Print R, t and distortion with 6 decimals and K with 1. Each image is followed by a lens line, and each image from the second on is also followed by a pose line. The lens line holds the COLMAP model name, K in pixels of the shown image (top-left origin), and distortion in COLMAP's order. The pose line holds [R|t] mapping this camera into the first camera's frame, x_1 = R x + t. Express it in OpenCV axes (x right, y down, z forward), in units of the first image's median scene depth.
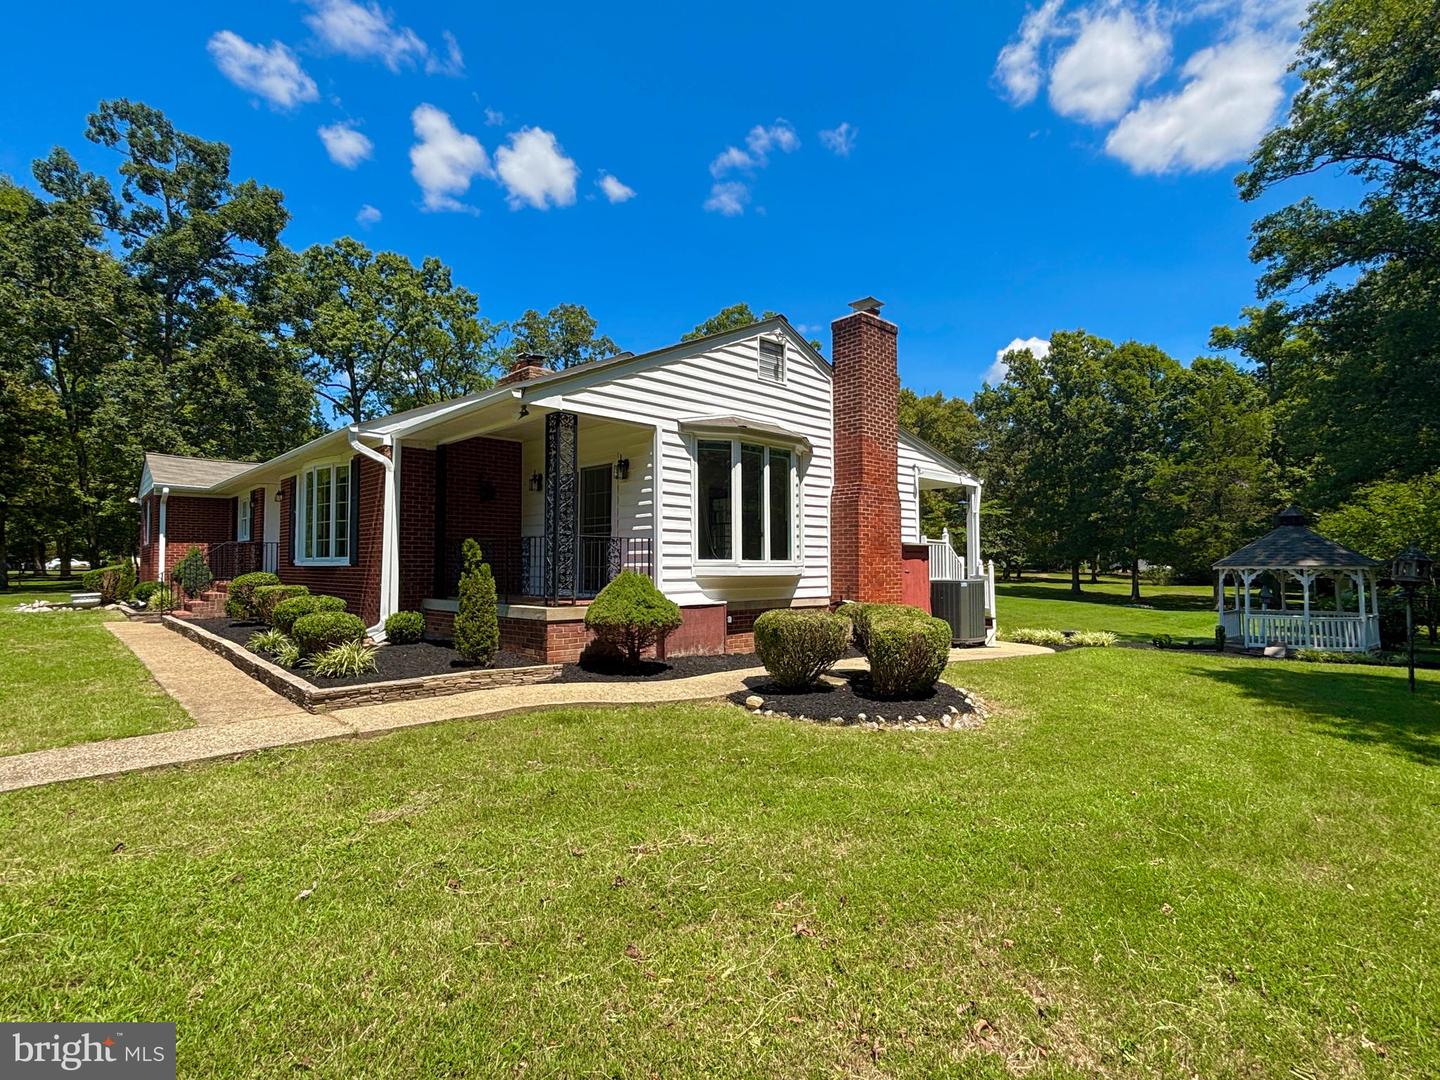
lens RADIAL K [[709.2, 0, 721.3], [0, 709.2, 540.4], [0, 0, 1]] dist [-0.000779, -0.000069]
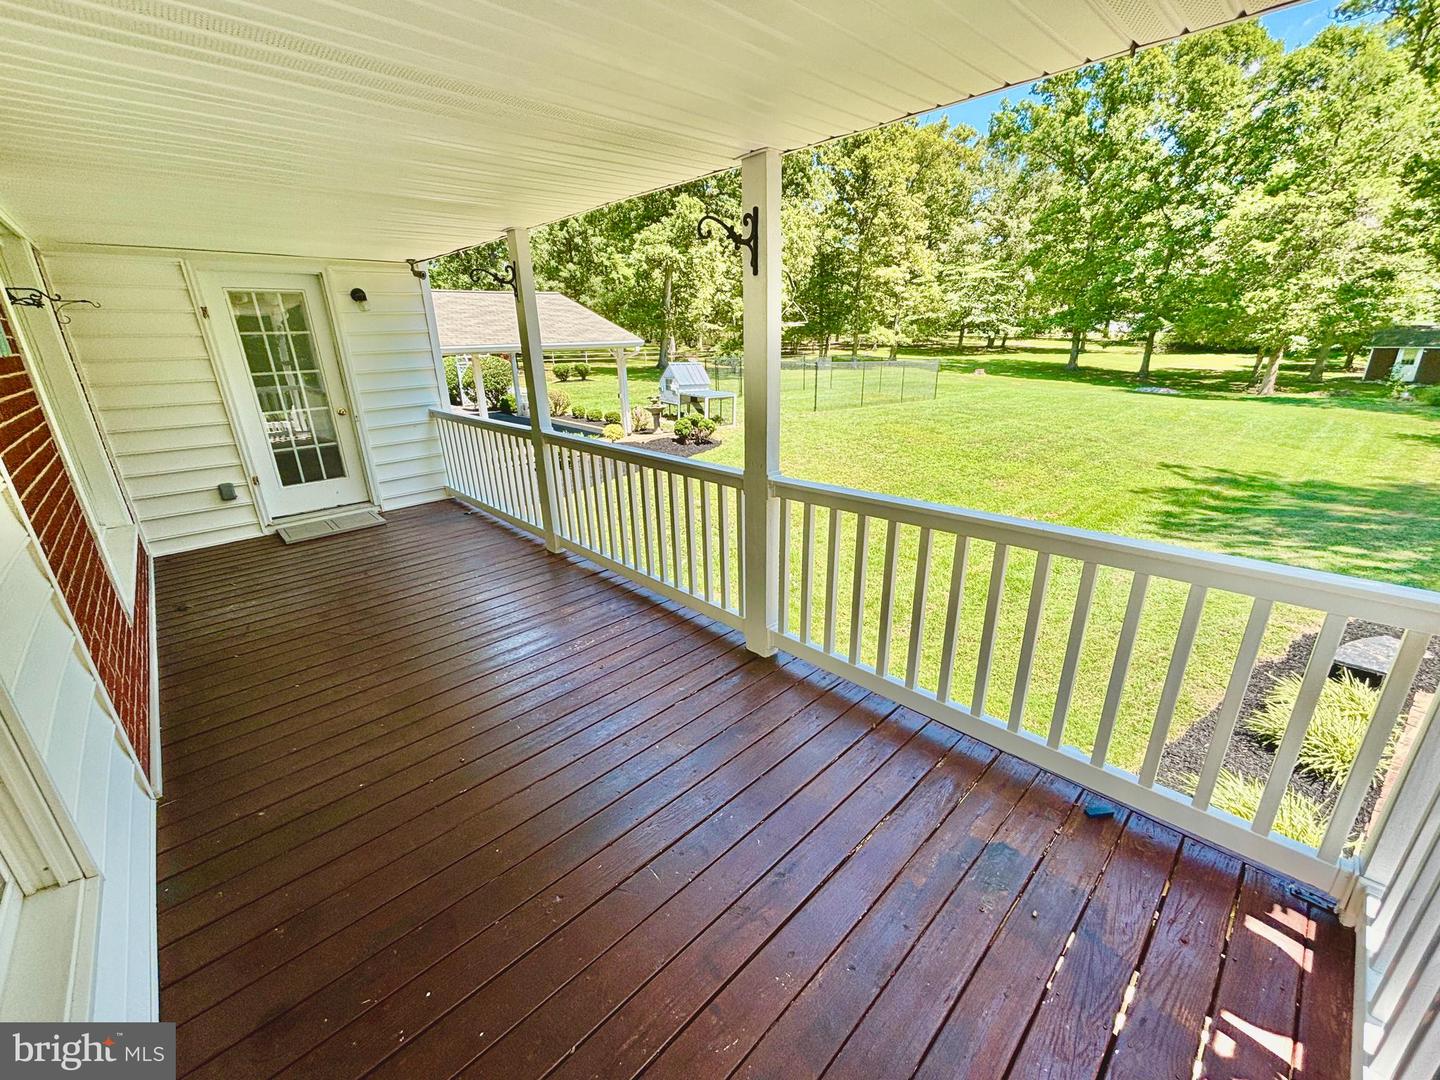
lens RADIAL K [[578.6, 0, 724.6], [0, 578.6, 534.3], [0, 0, 1]] dist [0.003817, 0.000454]
pose [[0.999835, -0.016581, -0.007398, 0.062184], [0.018137, 0.930735, 0.365244, -0.009181], [0.000830, -0.365318, 0.930882, 0.256652]]
